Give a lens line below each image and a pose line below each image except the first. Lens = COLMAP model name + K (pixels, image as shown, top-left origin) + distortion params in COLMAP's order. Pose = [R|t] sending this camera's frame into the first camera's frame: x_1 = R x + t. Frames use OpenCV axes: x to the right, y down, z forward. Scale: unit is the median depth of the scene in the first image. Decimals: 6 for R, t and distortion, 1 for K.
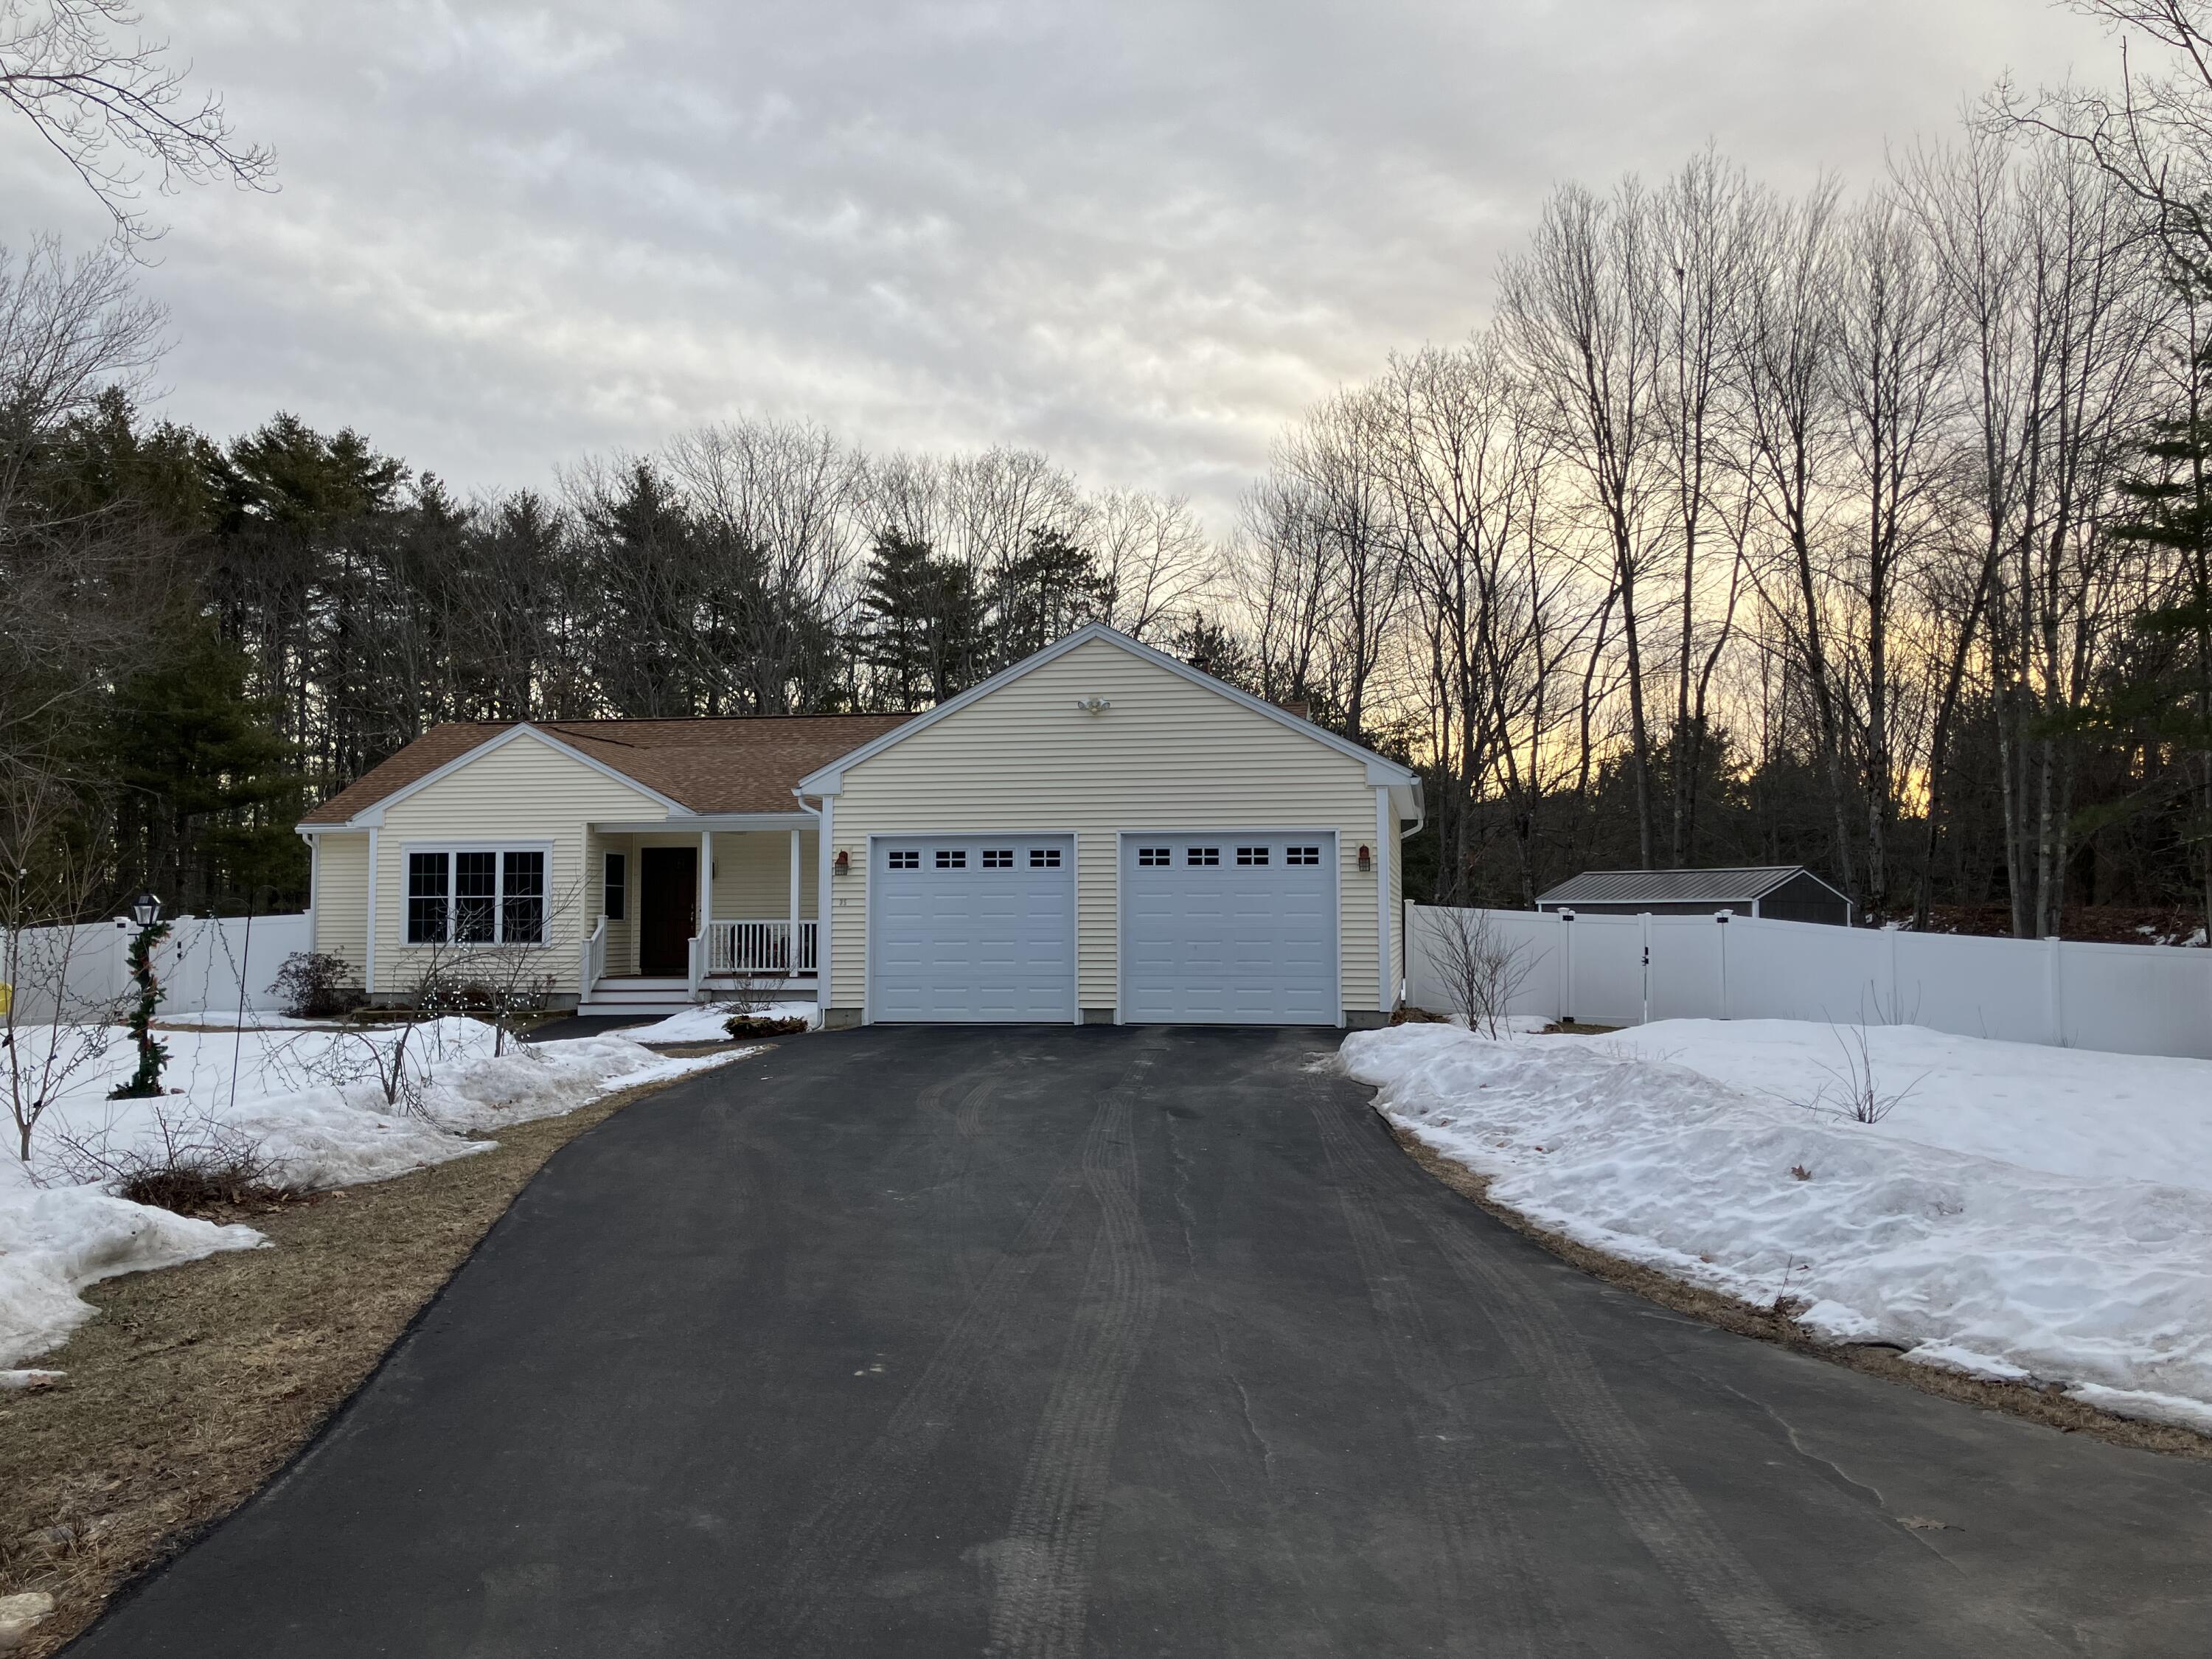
lens RADIAL K [[1791.3, 0, 1108.7], [0, 1791.3, 764.1], [0, 0, 1]] dist [0.102683, -0.143066]
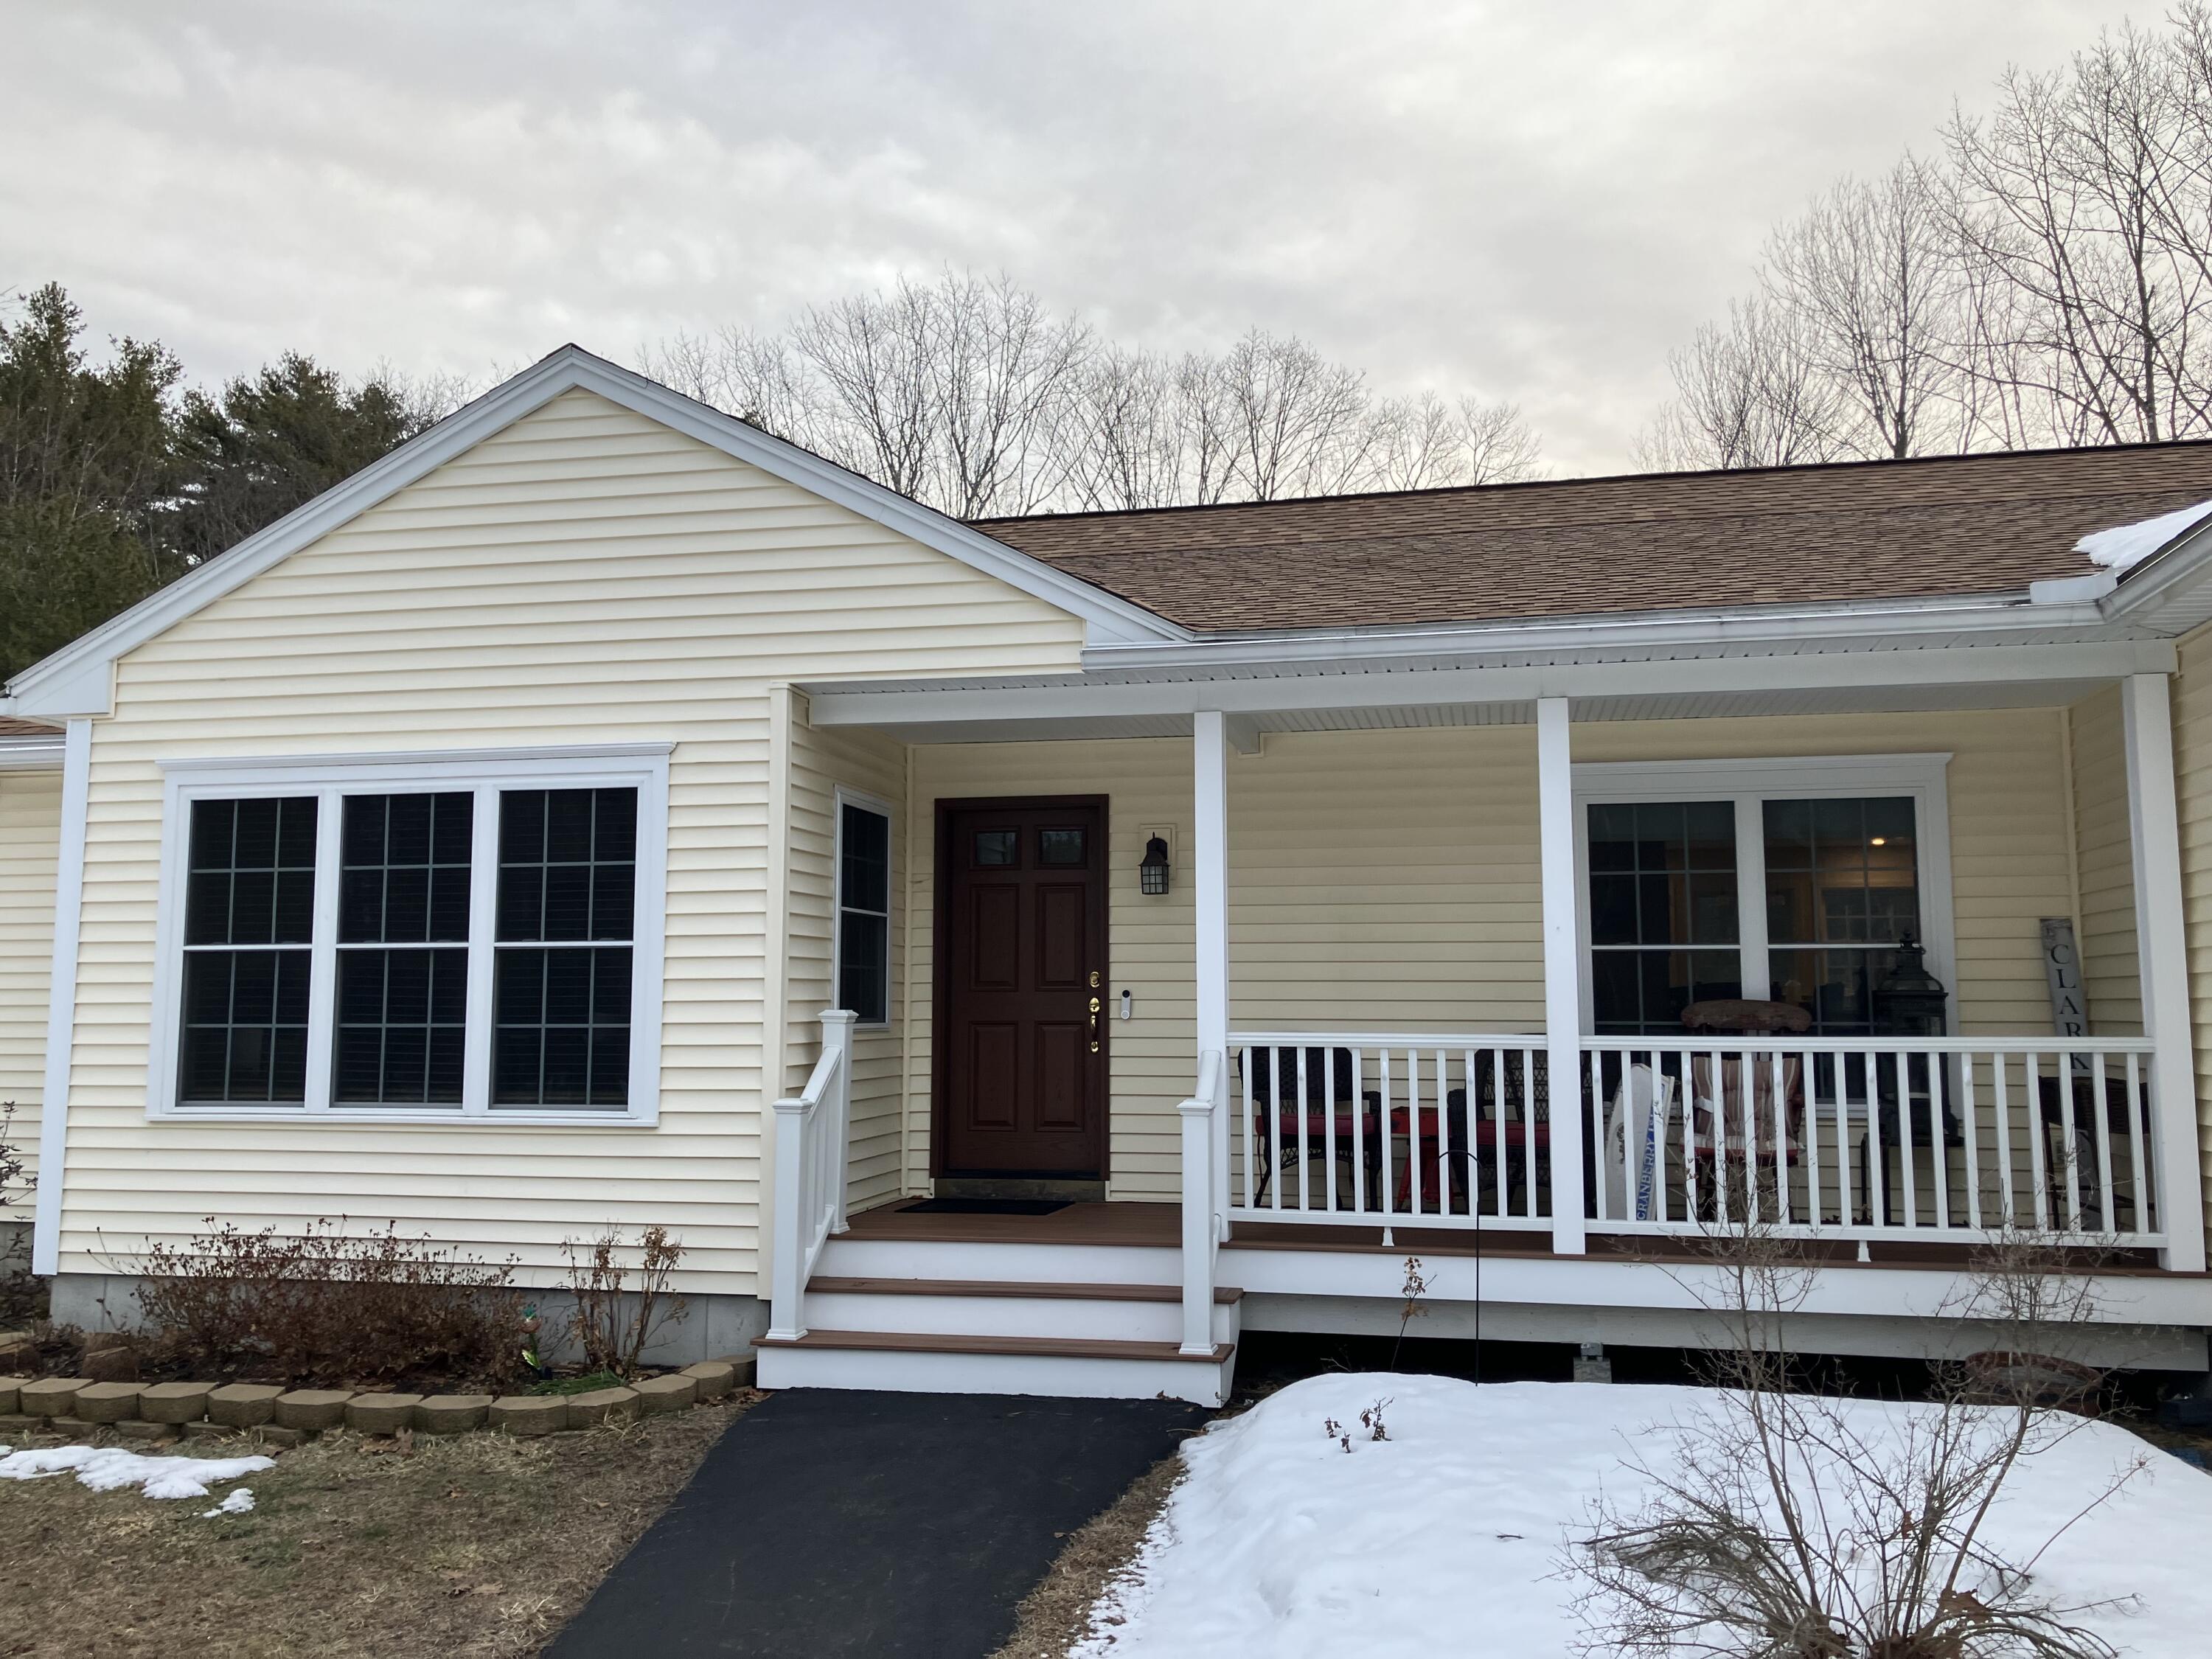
lens RADIAL K [[1790.7, 0, 1107.5], [0, 1790.7, 819.4], [0, 0, 1]] dist [0.028236, 0.004835]
pose [[0.999340, -0.001983, -0.036285, -0.241183], [0.001454, 0.999892, -0.014609, 0.061129], [0.036310, 0.014547, 0.999235, 0.762041]]
